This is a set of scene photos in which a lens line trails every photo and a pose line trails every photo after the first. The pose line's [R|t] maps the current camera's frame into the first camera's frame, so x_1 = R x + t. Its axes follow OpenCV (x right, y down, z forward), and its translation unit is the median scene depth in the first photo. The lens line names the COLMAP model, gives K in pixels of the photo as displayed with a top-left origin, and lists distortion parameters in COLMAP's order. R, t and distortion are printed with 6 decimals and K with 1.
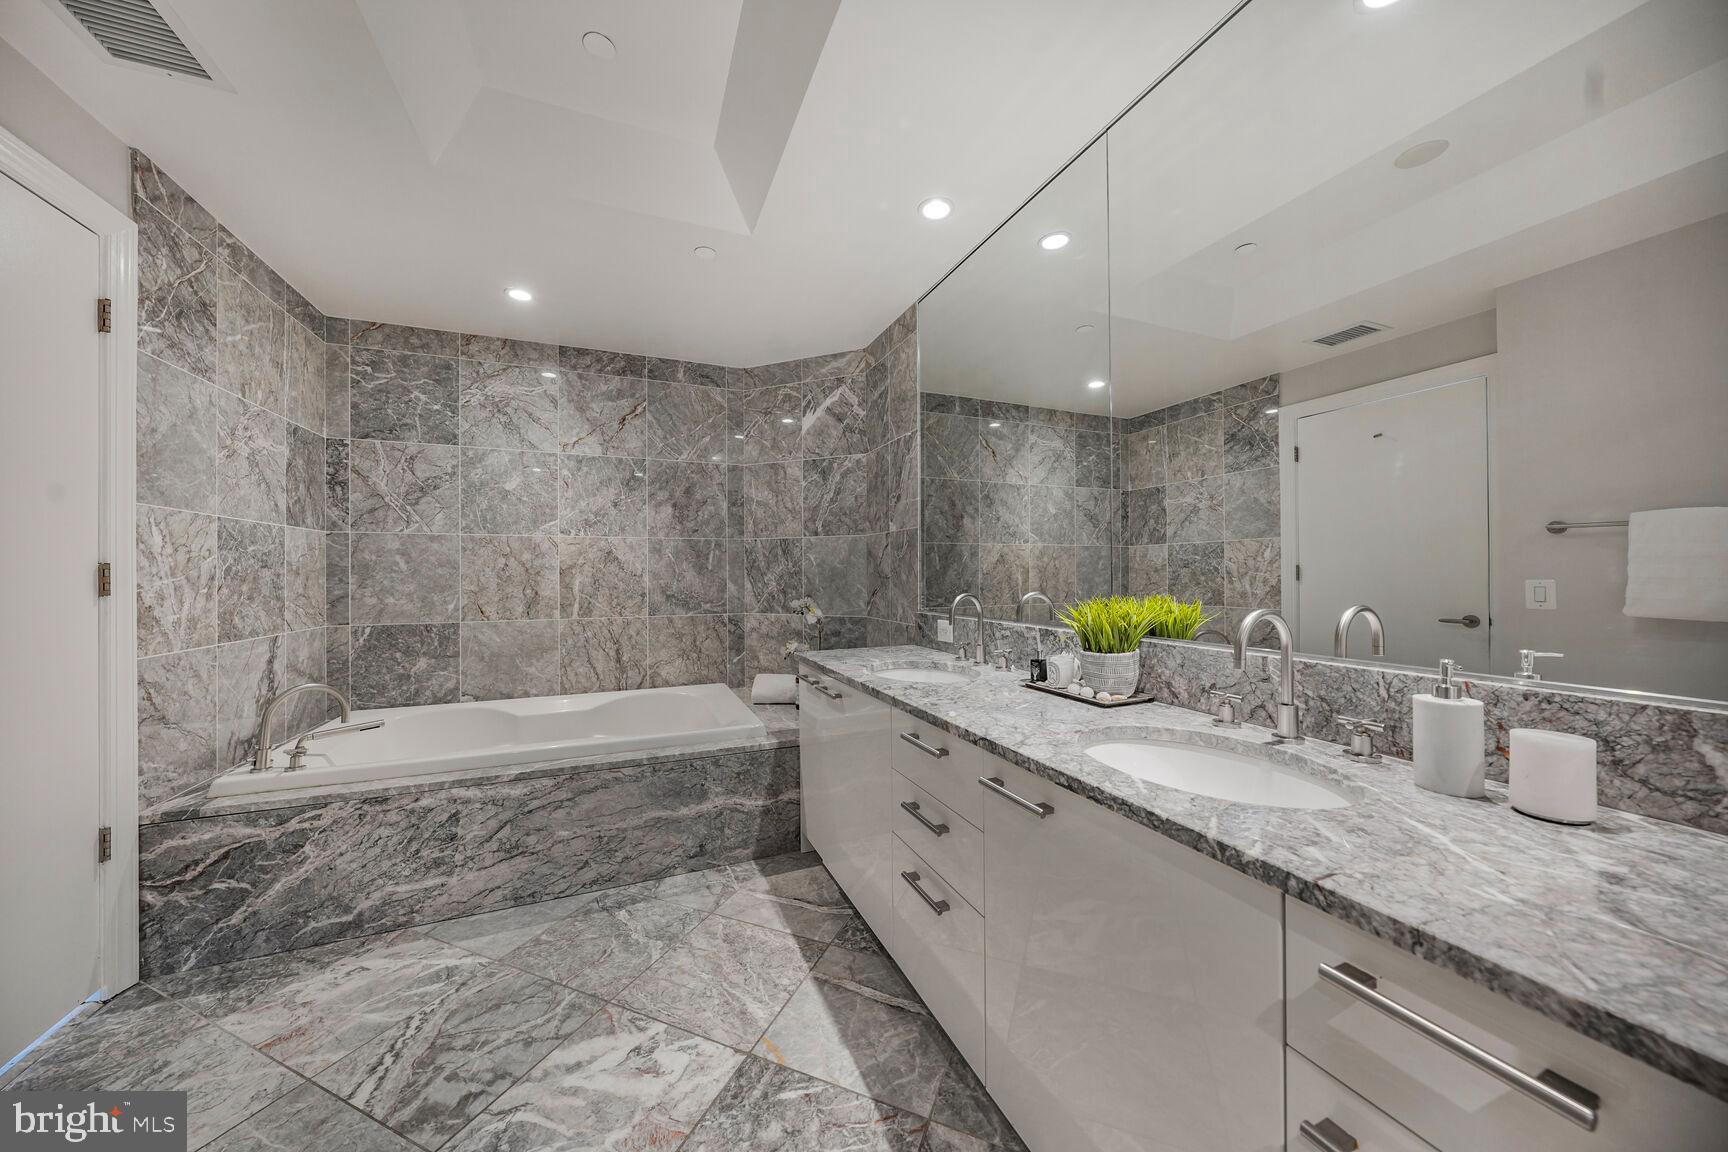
lens RADIAL K [[589.0, 0, 862.6], [0, 589.0, 577.1], [0, 0, 1]] dist [-0.000682, 0.000109]
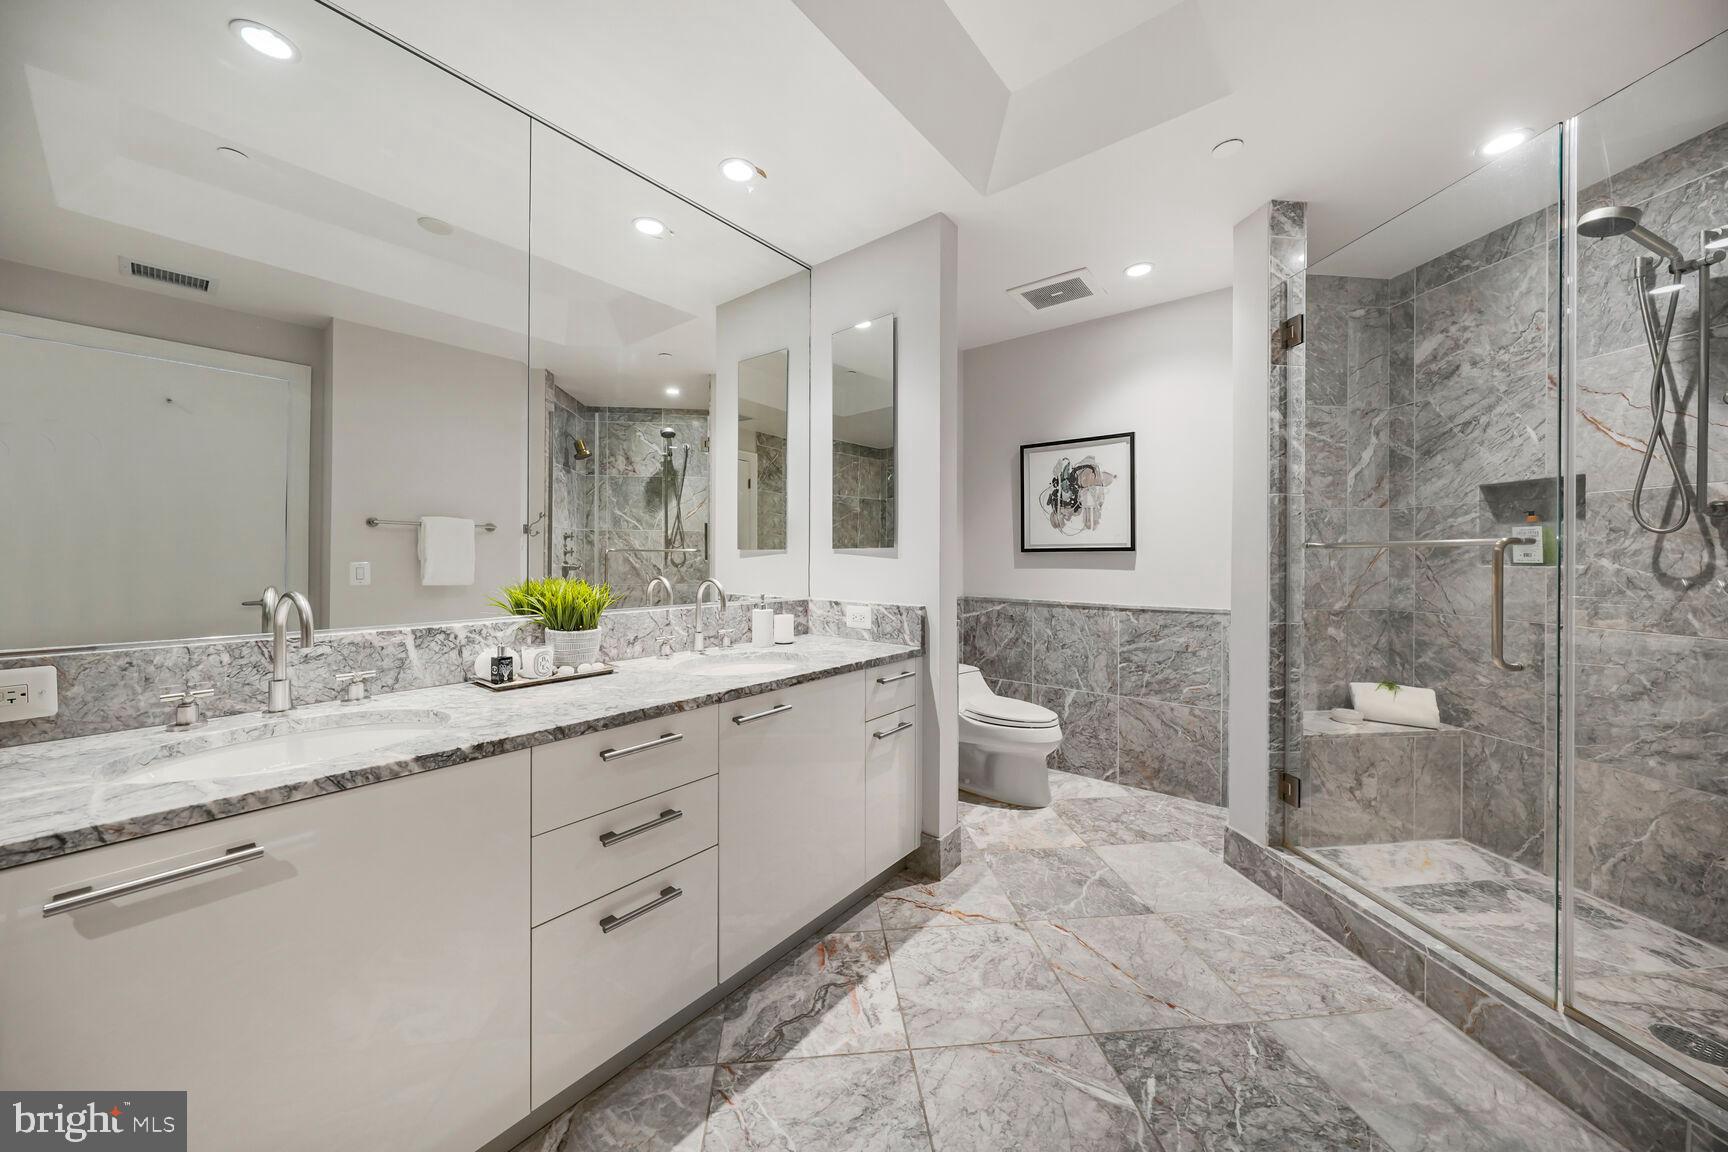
lens RADIAL K [[589.0, 0, 856.0], [0, 589.0, 552.8], [0, 0, 1]] dist [-0.000682, 0.000109]
pose [[-0.466691, 0.006450, 0.884397, -0.906317], [0.002952, 0.999979, -0.005735, -0.008751], [-0.884415, -0.000065, -0.466700, 1.197024]]
